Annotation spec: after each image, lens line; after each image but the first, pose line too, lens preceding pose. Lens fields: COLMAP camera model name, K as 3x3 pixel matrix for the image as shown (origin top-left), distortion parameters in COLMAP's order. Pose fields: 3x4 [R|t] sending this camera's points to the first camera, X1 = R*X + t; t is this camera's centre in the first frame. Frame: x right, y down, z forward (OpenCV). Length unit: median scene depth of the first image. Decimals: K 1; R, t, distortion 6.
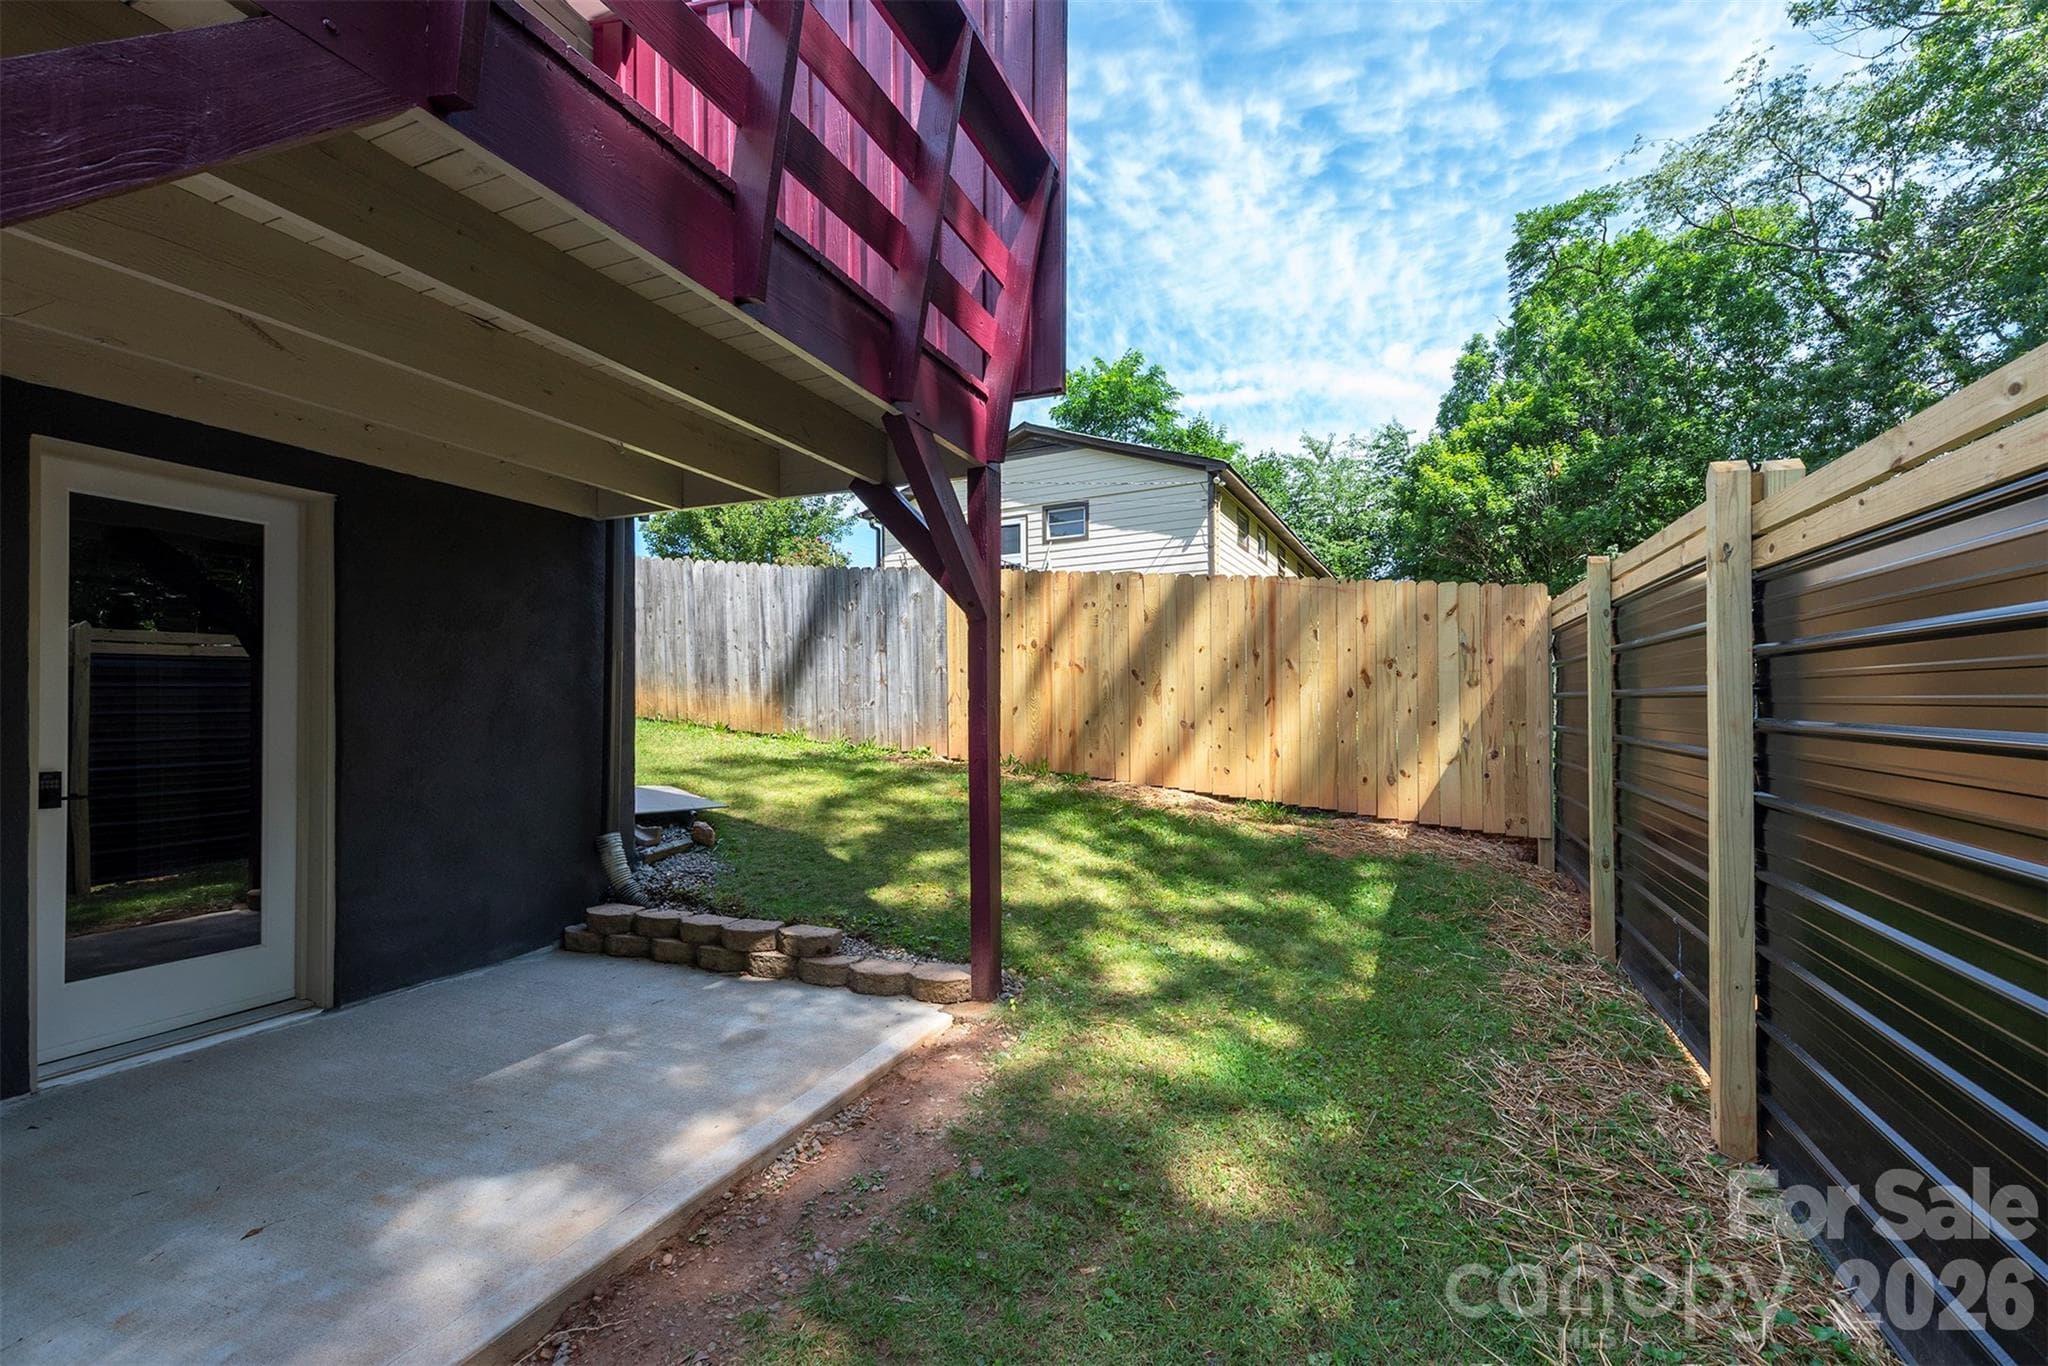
lens RADIAL K [[816.5, 0, 1083.4], [0, 816.5, 718.1], [0, 0, 1]] dist [0.008399, -0.000495]
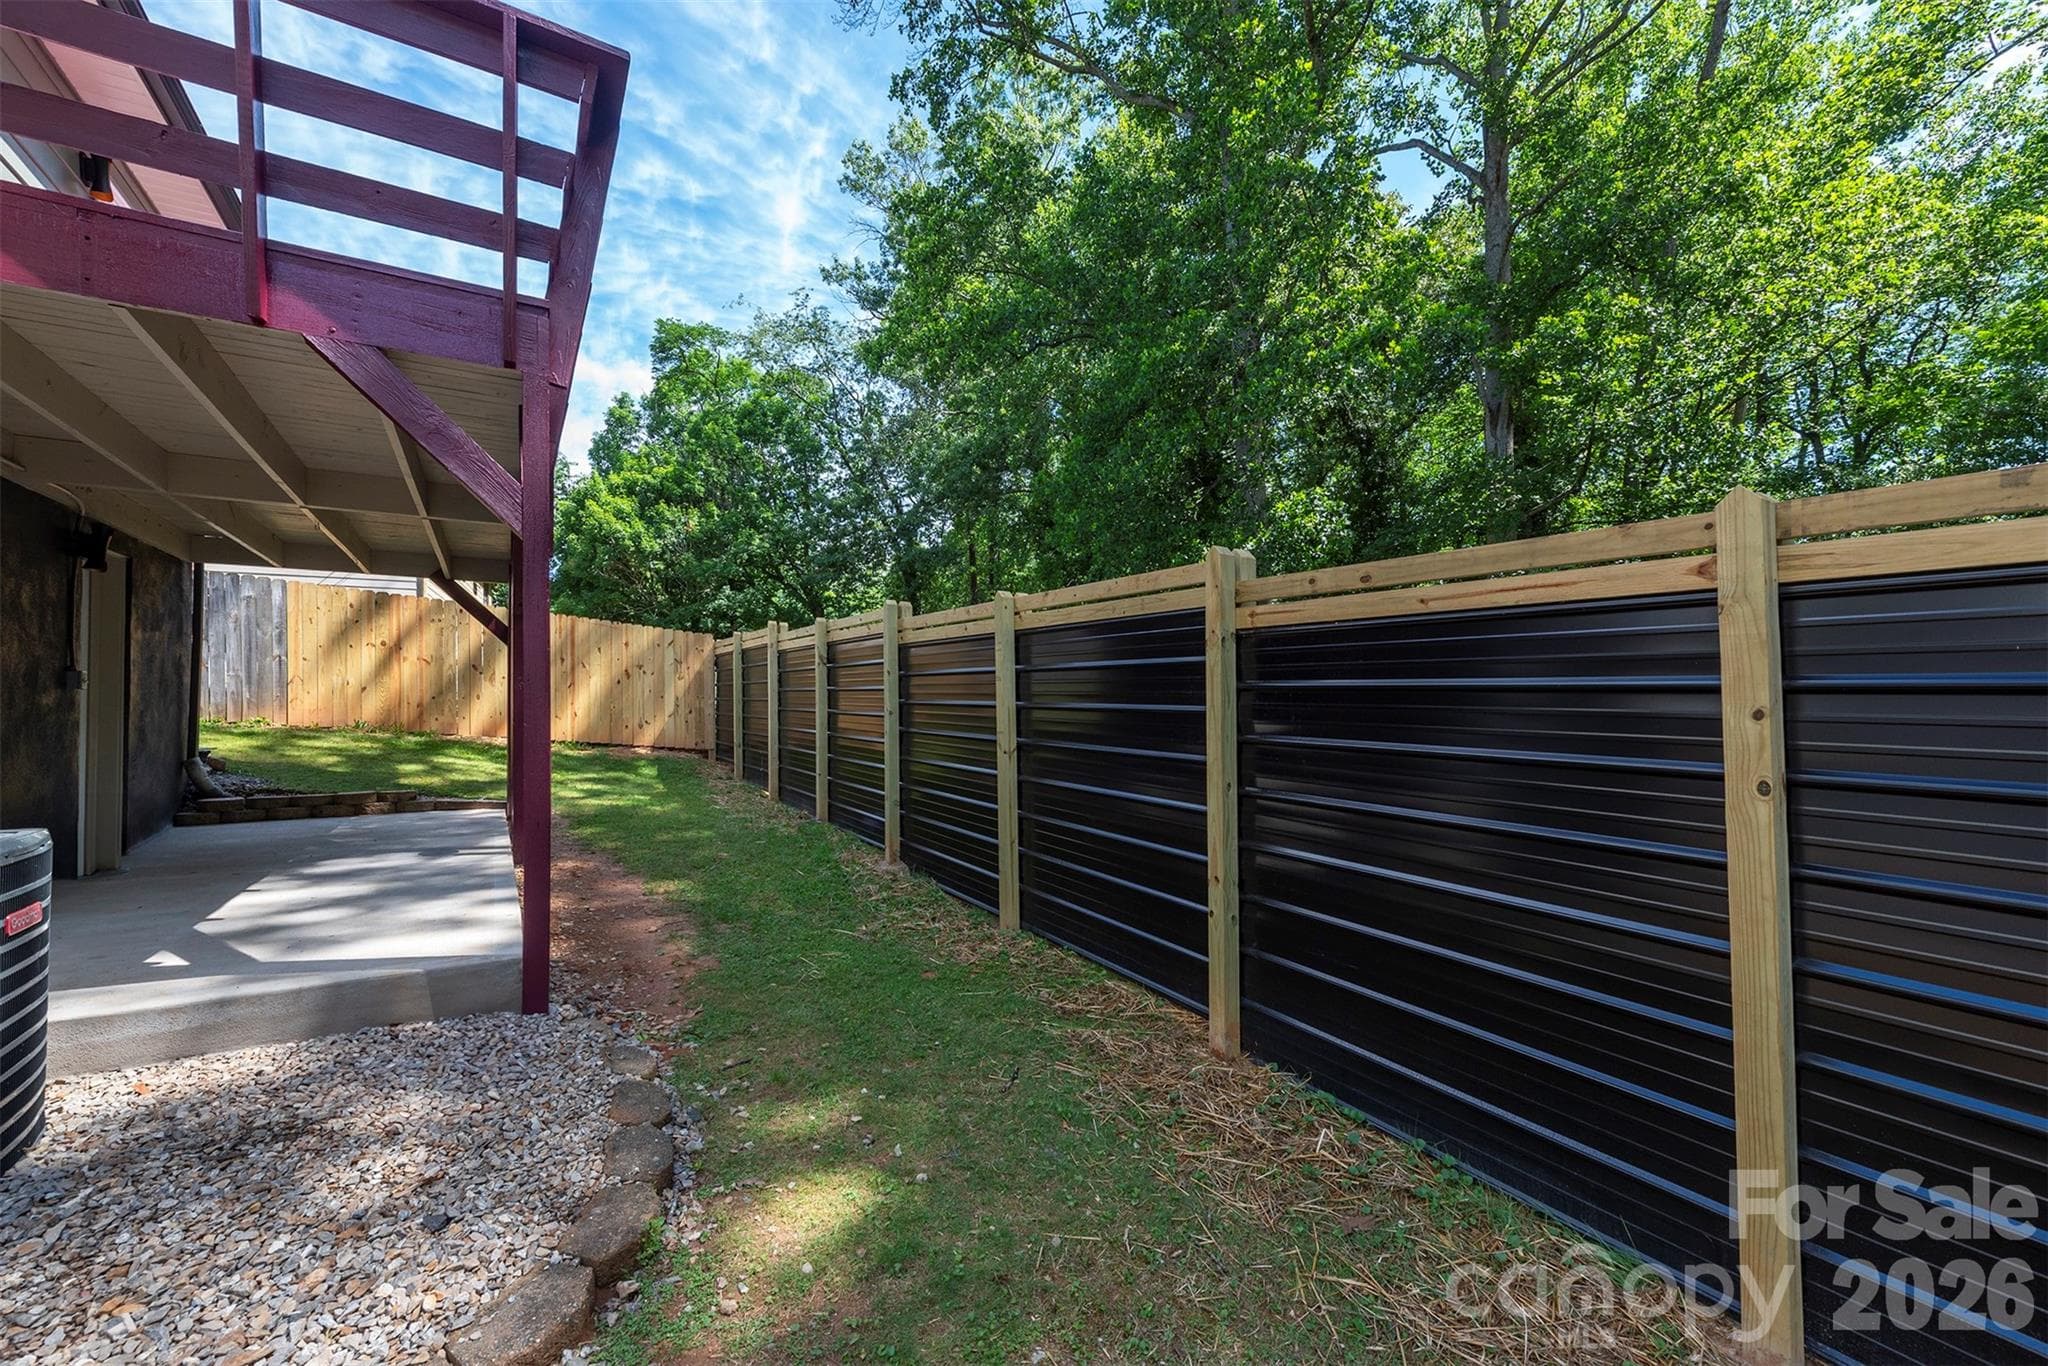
lens RADIAL K [[846.0, 0, 1038.0], [0, 846.0, 684.3], [0, 0, 1]] dist [0.007024, -0.000955]
pose [[0.592599, 0.018679, 0.805281, -0.219980], [0.011760, 0.999424, -0.031836, 0.016233], [-0.805412, 0.028336, 0.592038, -0.309297]]
